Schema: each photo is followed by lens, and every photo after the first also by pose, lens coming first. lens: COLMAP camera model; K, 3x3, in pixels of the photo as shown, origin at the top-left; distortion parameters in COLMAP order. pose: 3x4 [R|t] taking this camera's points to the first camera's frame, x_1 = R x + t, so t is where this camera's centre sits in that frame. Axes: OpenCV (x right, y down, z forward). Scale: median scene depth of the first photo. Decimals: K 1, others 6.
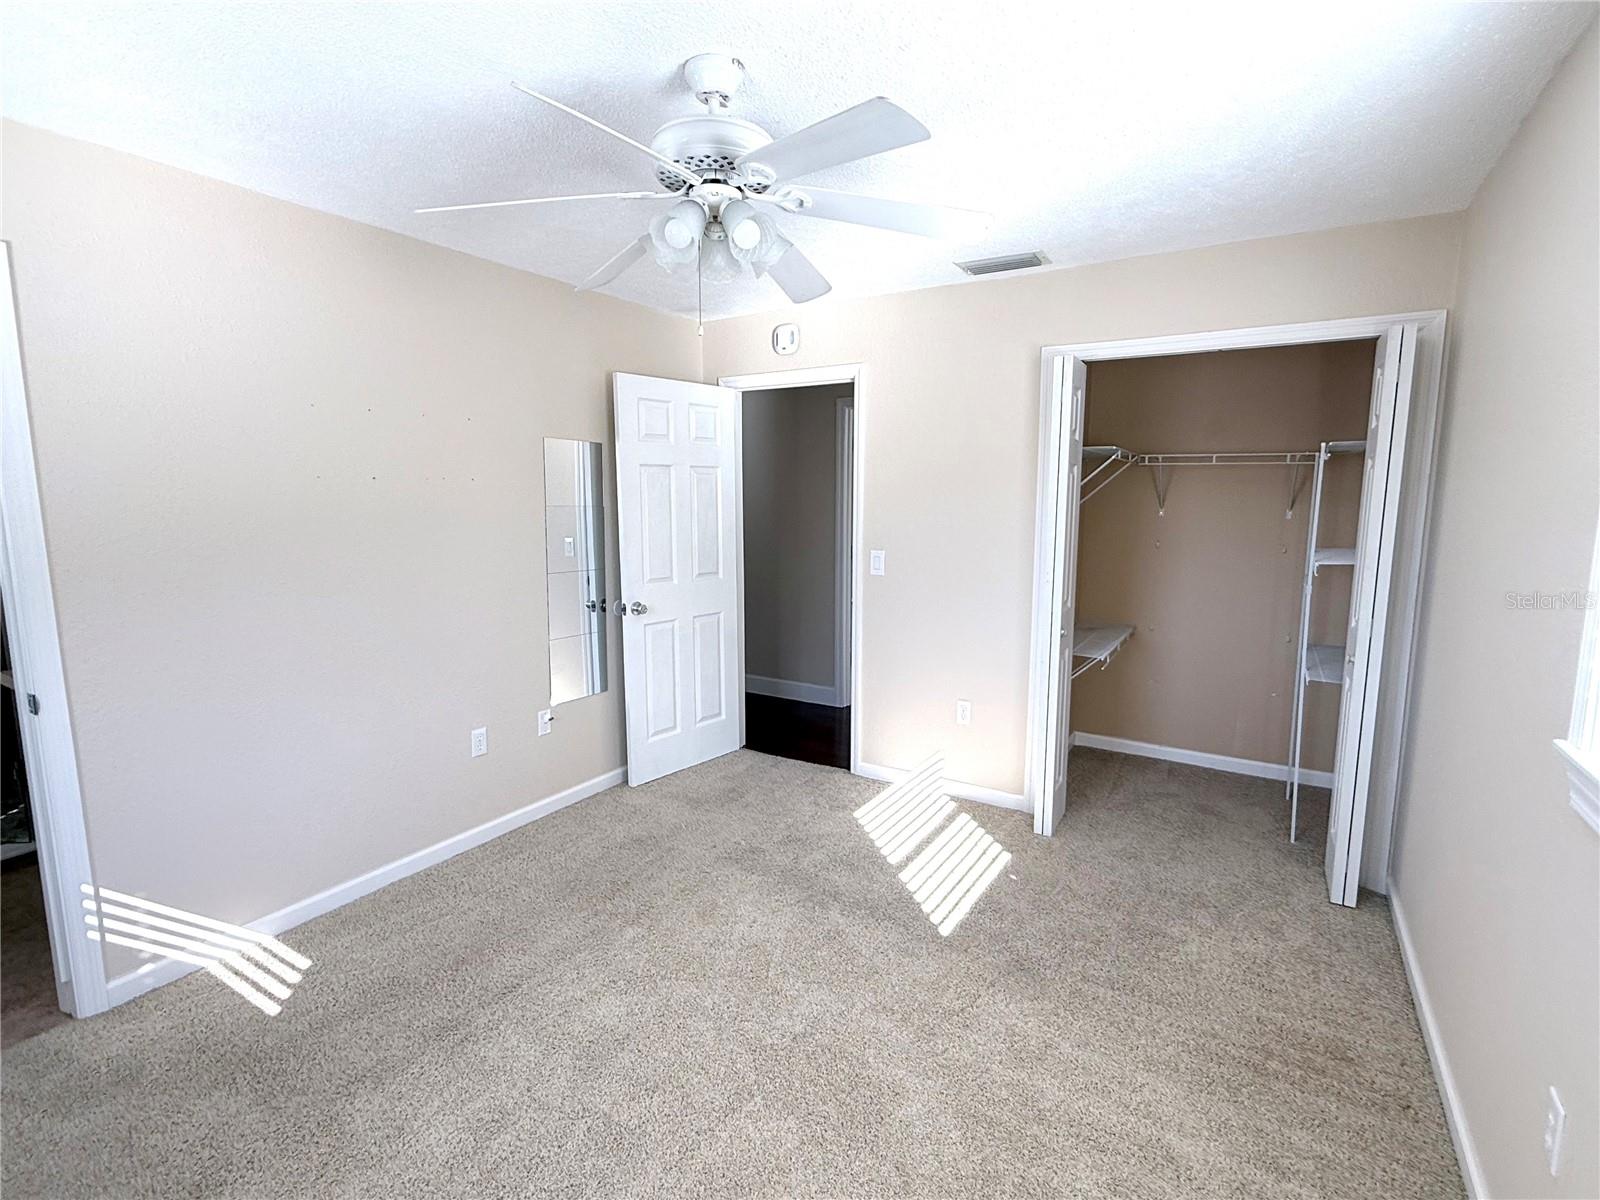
lens RADIAL K [[760.3, 0, 800.0], [0, 760.3, 600.0], [0, 0, 1]] dist [0.001623, -0.000419]
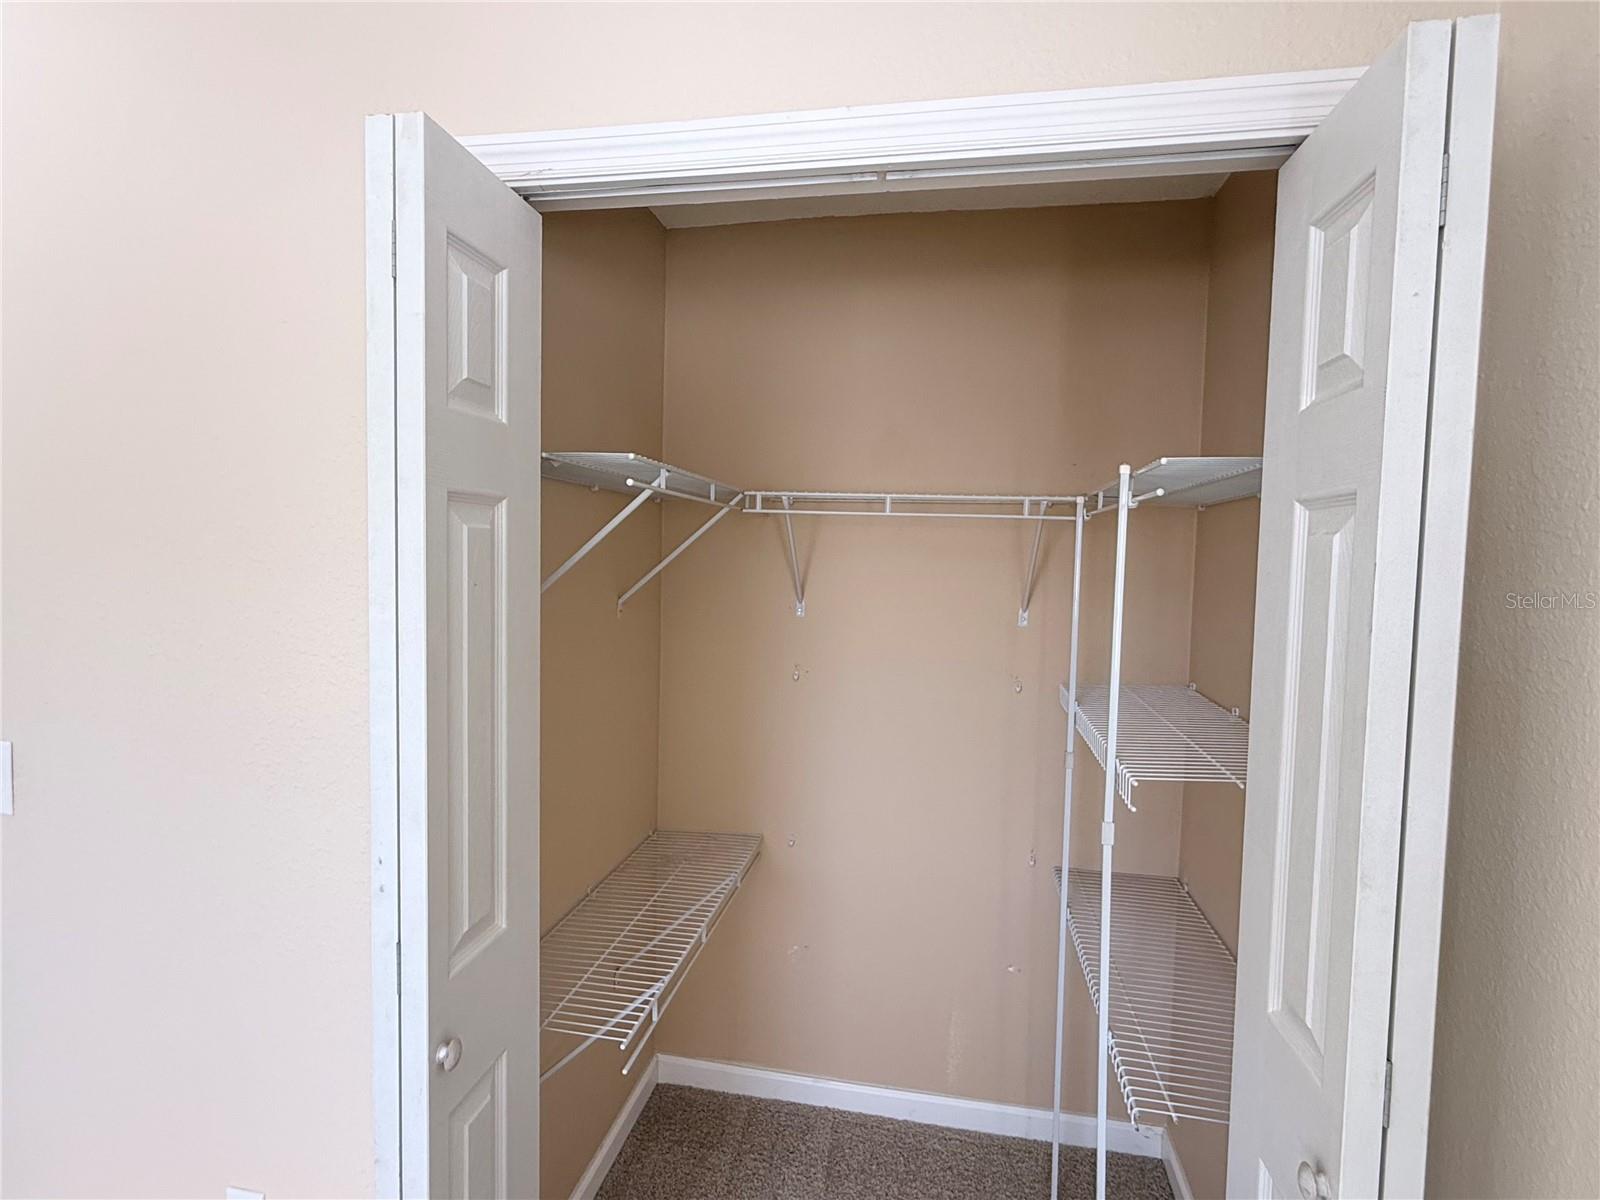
lens RADIAL K [[760.3, 0, 800.0], [0, 760.3, 600.0], [0, 0, 1]] dist [0.001623, -0.000419]
pose [[0.935914, -0.003318, 0.352214, 0.322514], [0.028382, 0.997414, -0.066022, -0.095446], [-0.351084, 0.071787, 0.933588, 0.574909]]
